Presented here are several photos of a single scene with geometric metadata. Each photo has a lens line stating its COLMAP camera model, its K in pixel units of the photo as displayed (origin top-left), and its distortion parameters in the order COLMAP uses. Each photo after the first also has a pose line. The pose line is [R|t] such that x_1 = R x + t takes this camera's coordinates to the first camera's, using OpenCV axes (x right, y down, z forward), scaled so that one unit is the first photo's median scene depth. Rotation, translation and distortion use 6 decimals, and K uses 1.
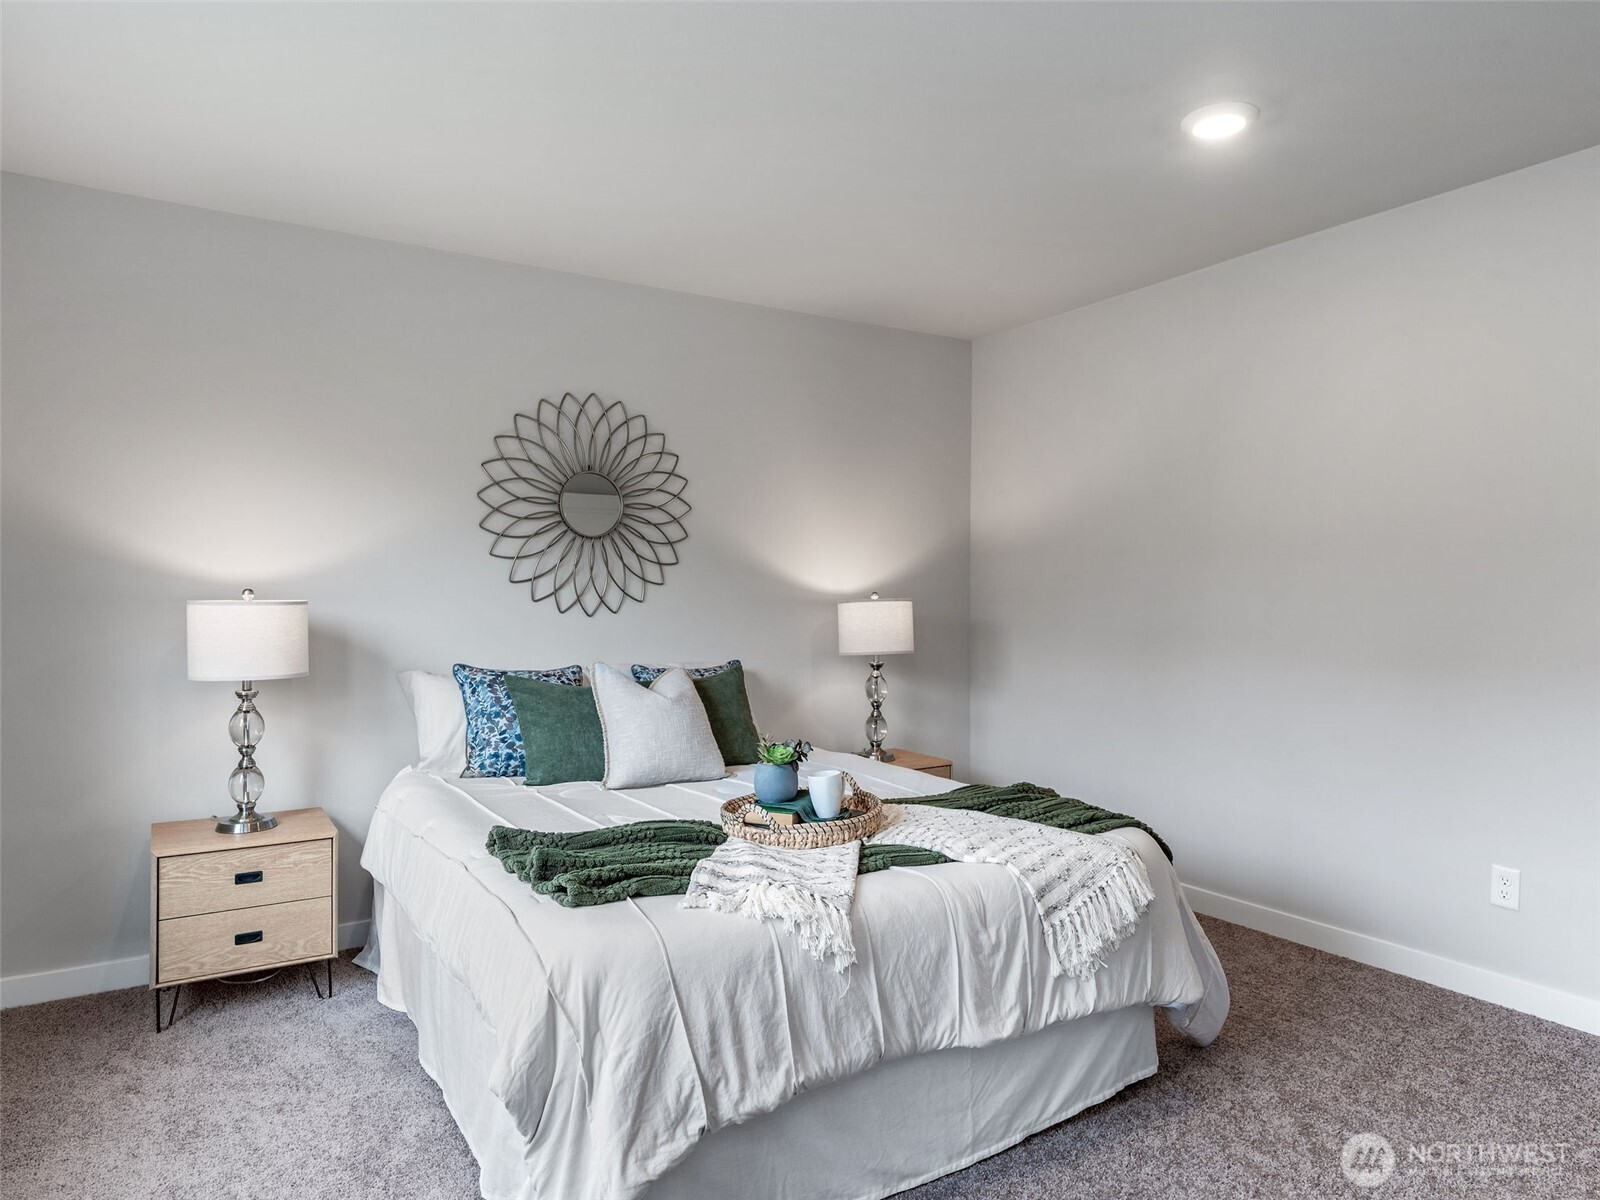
lens RADIAL K [[1006.9, 0, 800.0], [0, 1006.9, 600.0], [0, 0, 1]] dist [0.019865, -0.001022]
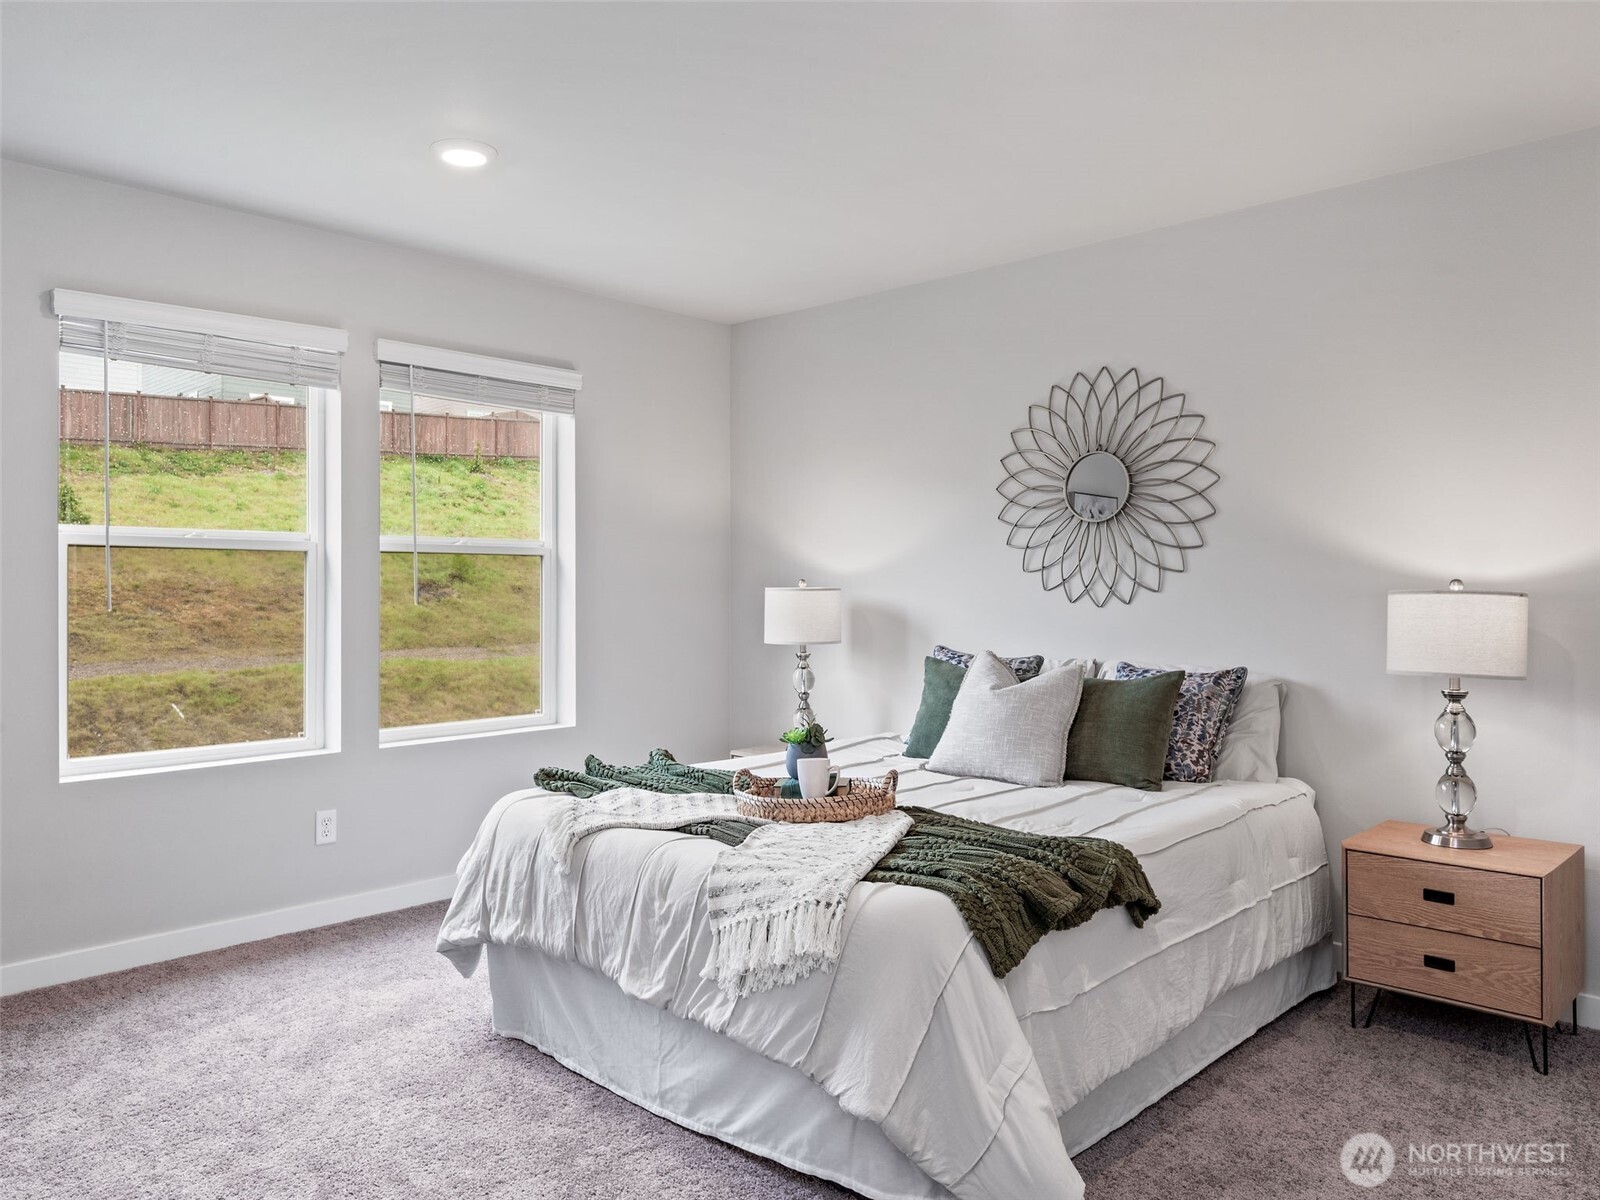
lens RADIAL K [[1158.9, 0, 800.0], [0, 1158.9, 600.0], [0, 0, 1]] dist [0.069221, -0.101857]
pose [[0.244595, 0.015311, -0.969504, 0.791836], [-0.005811, 0.999881, 0.014324, -0.003667], [0.969608, 0.002130, 0.244655, 0.476364]]
